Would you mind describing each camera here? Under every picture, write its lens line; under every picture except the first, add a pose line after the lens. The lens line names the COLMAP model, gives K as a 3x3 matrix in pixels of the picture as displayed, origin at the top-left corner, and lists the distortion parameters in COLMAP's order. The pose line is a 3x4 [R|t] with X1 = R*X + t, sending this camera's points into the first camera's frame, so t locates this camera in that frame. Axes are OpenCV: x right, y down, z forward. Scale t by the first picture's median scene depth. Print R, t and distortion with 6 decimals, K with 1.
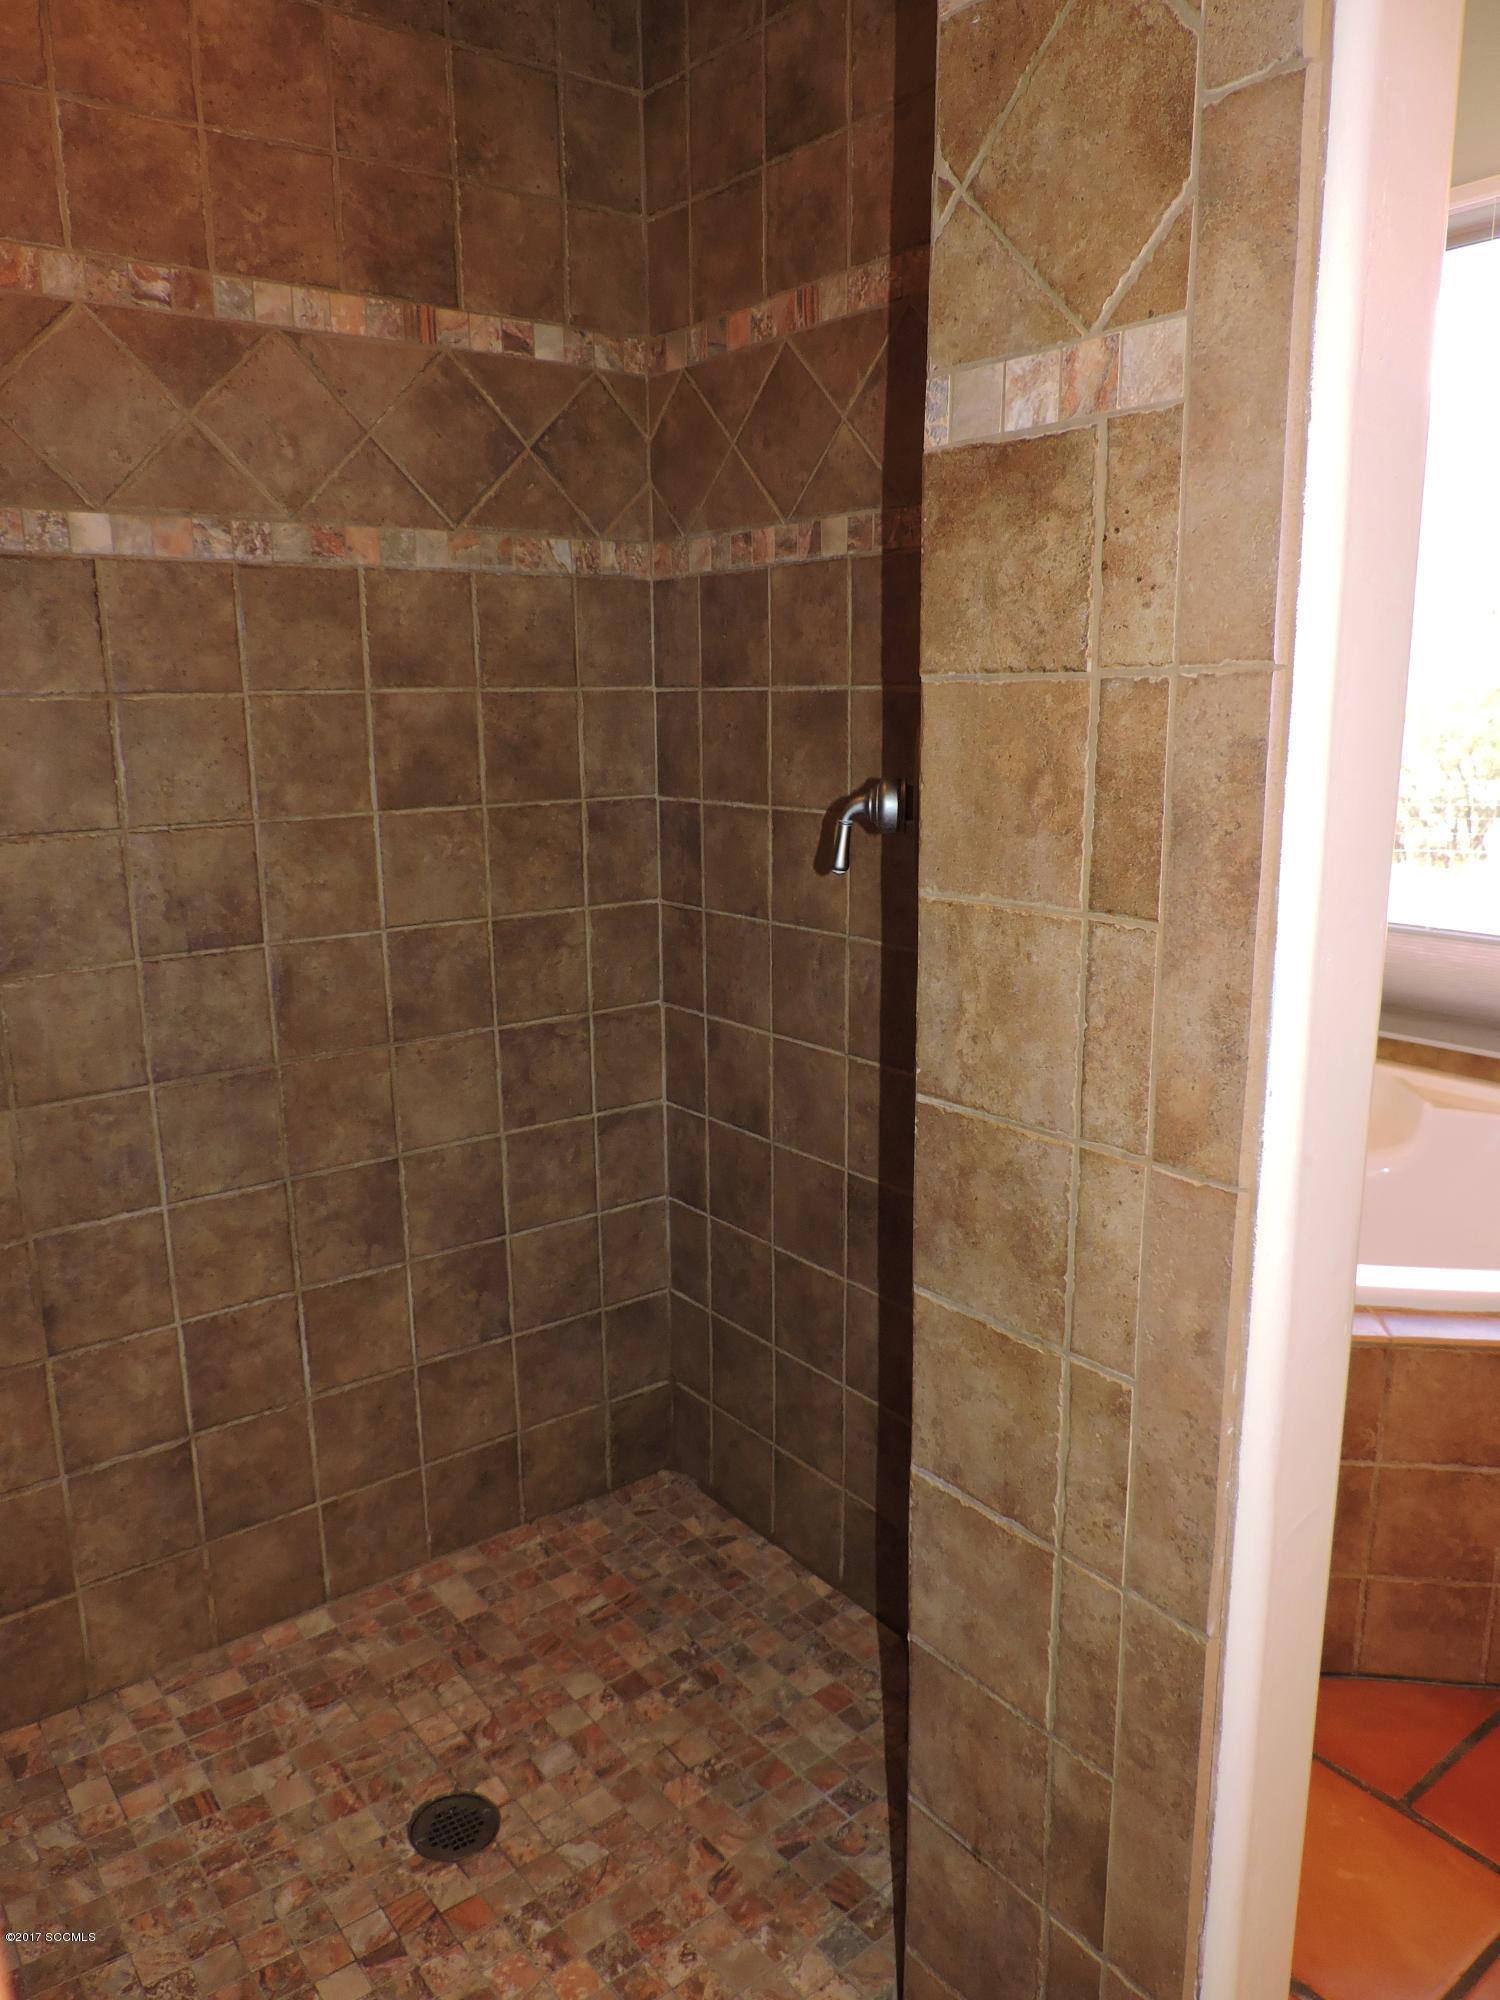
lens RADIAL K [[1436.7, 0, 750.7], [0, 1436.7, 1002.9], [0, 0, 1]] dist [-0.013913, 0.001391]
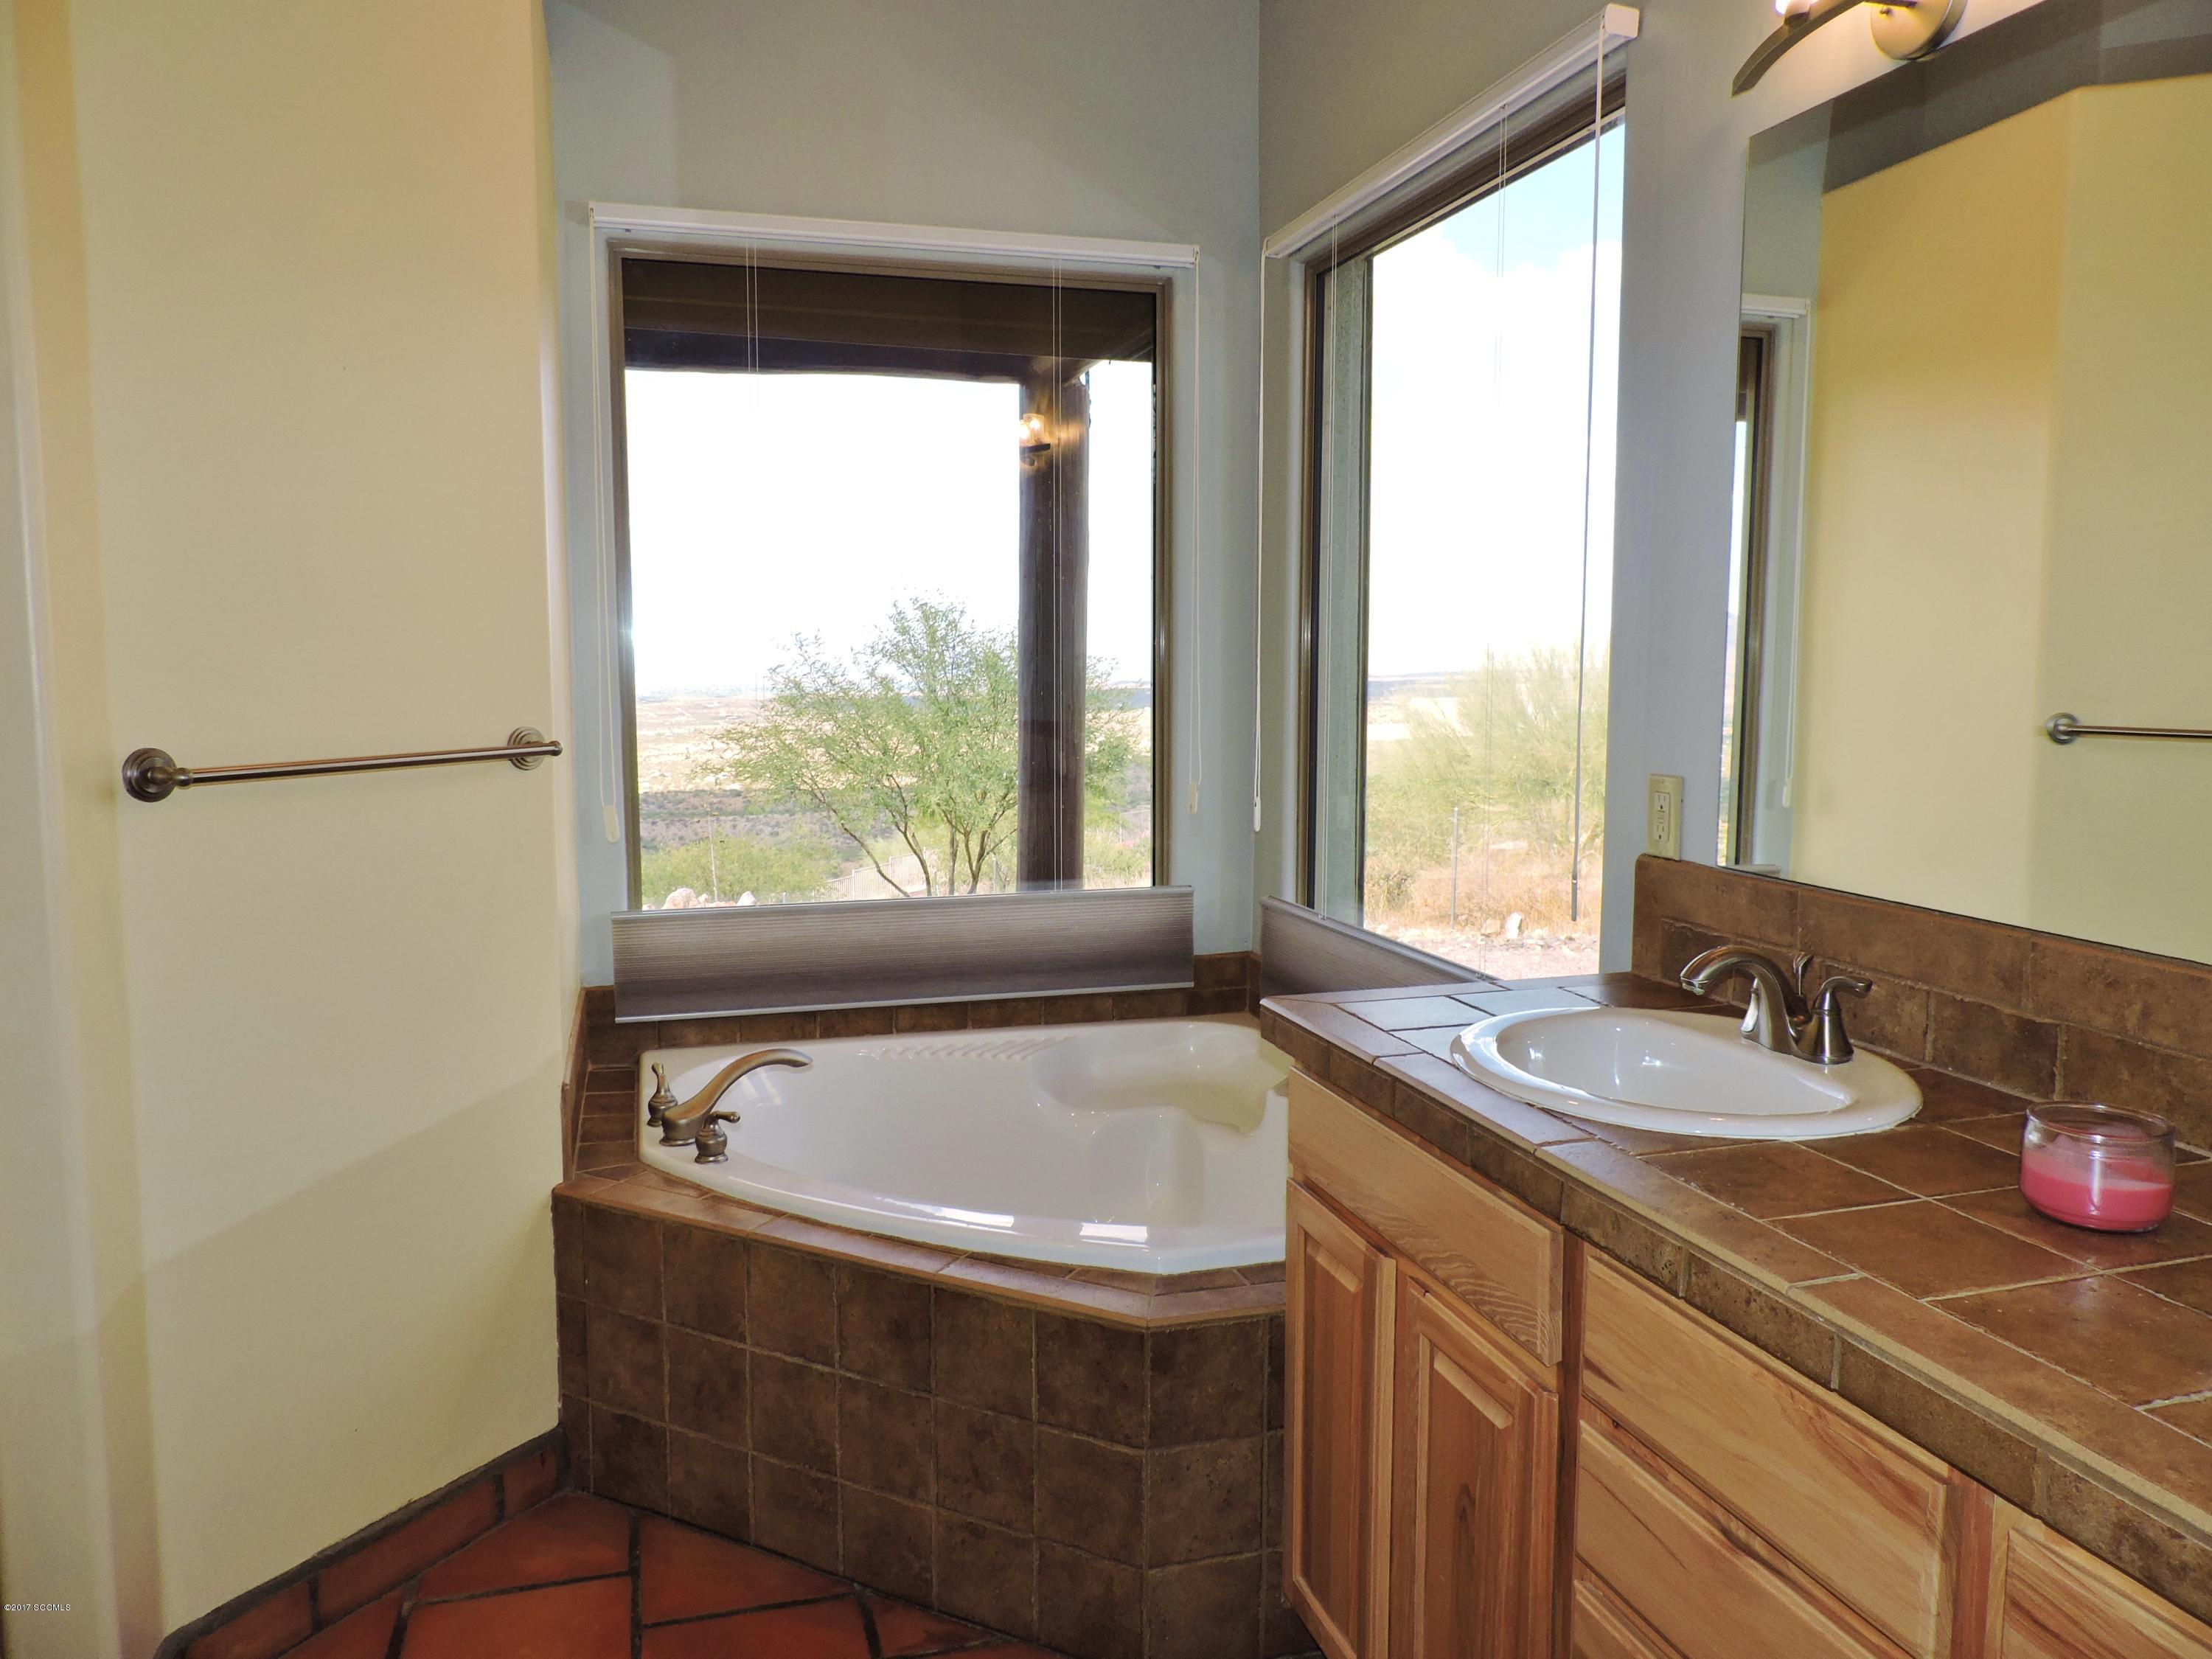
lens RADIAL K [[1589.0, 0, 1107.7], [0, 1589.0, 824.9], [0, 0, 1]] dist [-0.013913, 0.001391]
pose [[0.926653, 0.046551, -0.373025, 1.159592], [-0.087577, 0.991732, -0.093794, -0.001201], [0.365575, 0.119583, 0.923068, -0.124778]]
